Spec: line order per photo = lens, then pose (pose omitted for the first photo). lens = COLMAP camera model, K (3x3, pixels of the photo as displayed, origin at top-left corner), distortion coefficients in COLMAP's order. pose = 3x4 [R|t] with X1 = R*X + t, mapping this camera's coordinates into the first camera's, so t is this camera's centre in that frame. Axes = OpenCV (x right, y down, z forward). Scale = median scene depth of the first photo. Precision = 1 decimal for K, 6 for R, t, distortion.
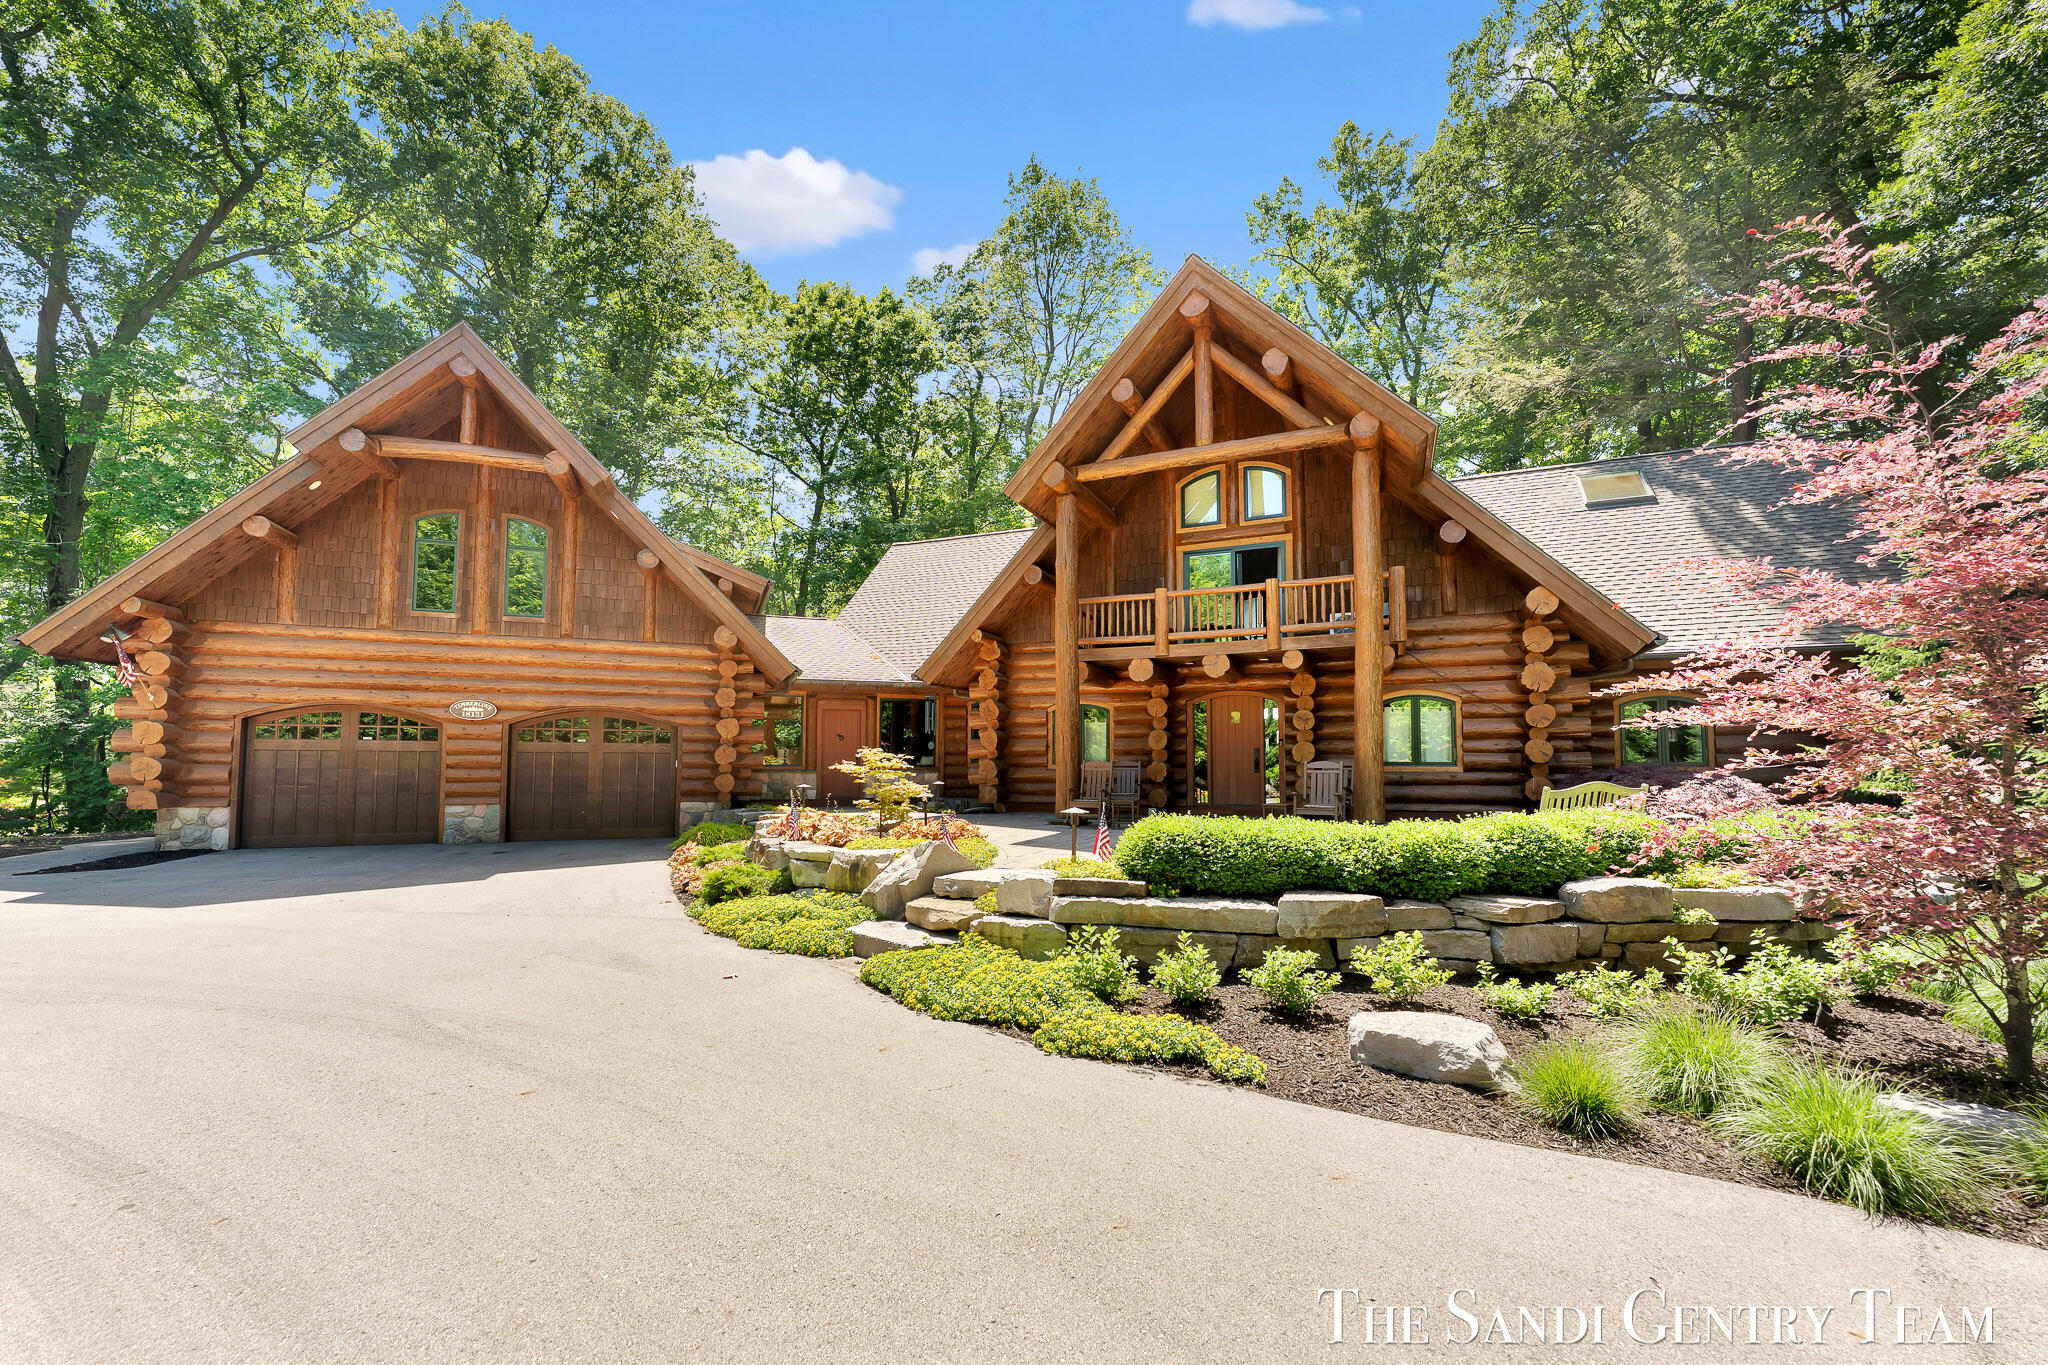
lens RADIAL K [[777.9, 0, 1014.3], [0, 777.9, 723.4], [0, 0, 1]] dist [-0.000501, -0.000055]
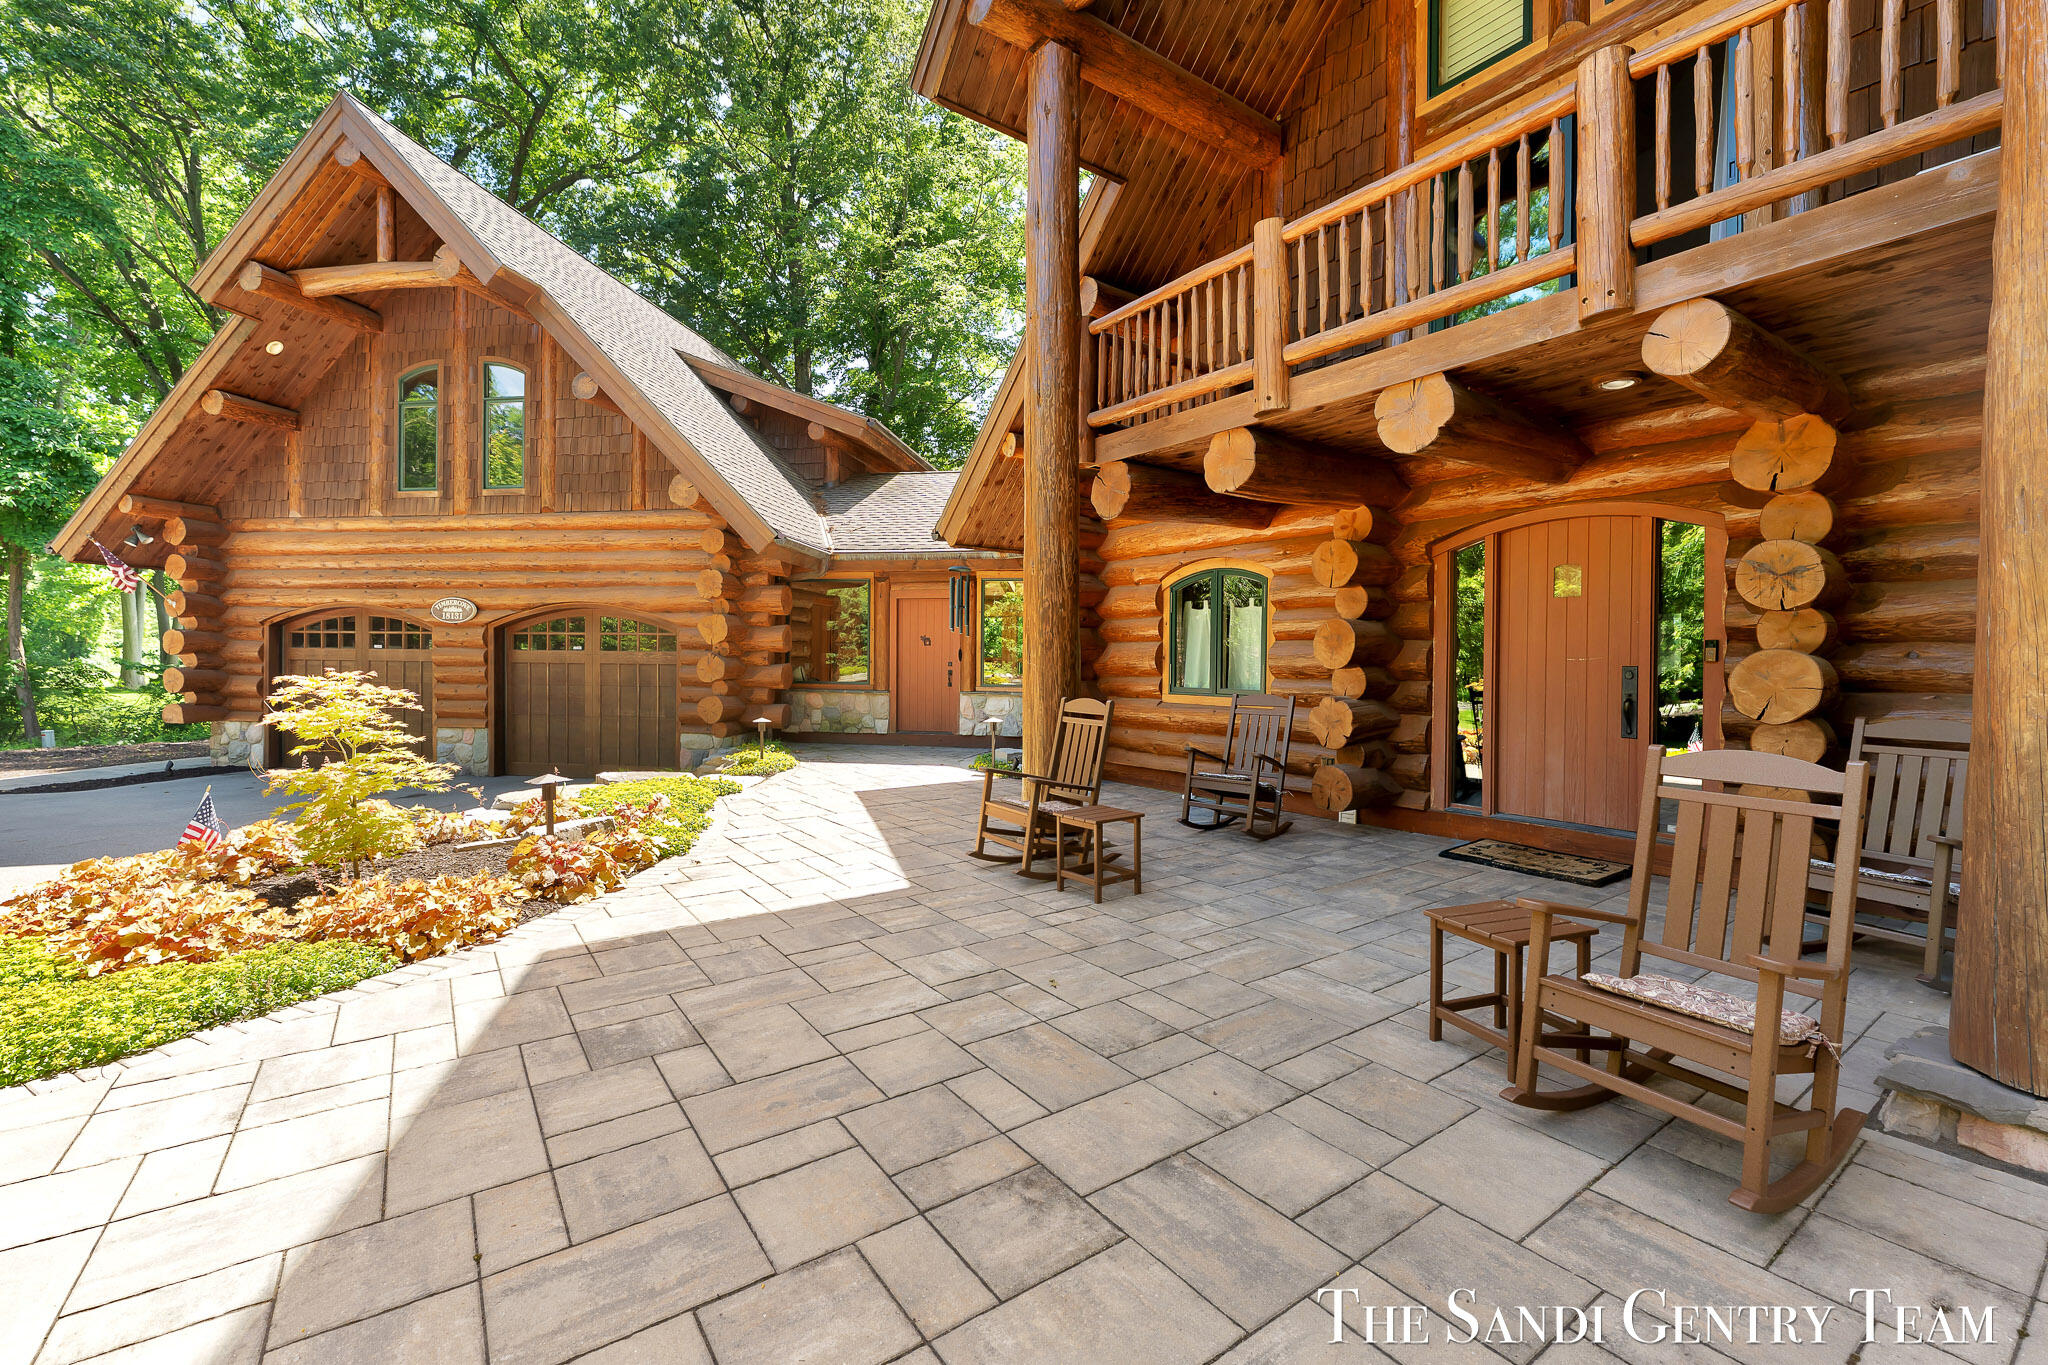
lens RADIAL K [[854.2, 0, 1021.9], [0, 854.2, 674.4], [0, 0, 1]] dist [-0.001734, -0.000124]
pose [[0.879445, 0.012035, -0.475848, 0.240436], [0.015924, 0.998377, 0.054681, 0.009685], [0.475734, -0.055666, 0.877826, 0.508883]]
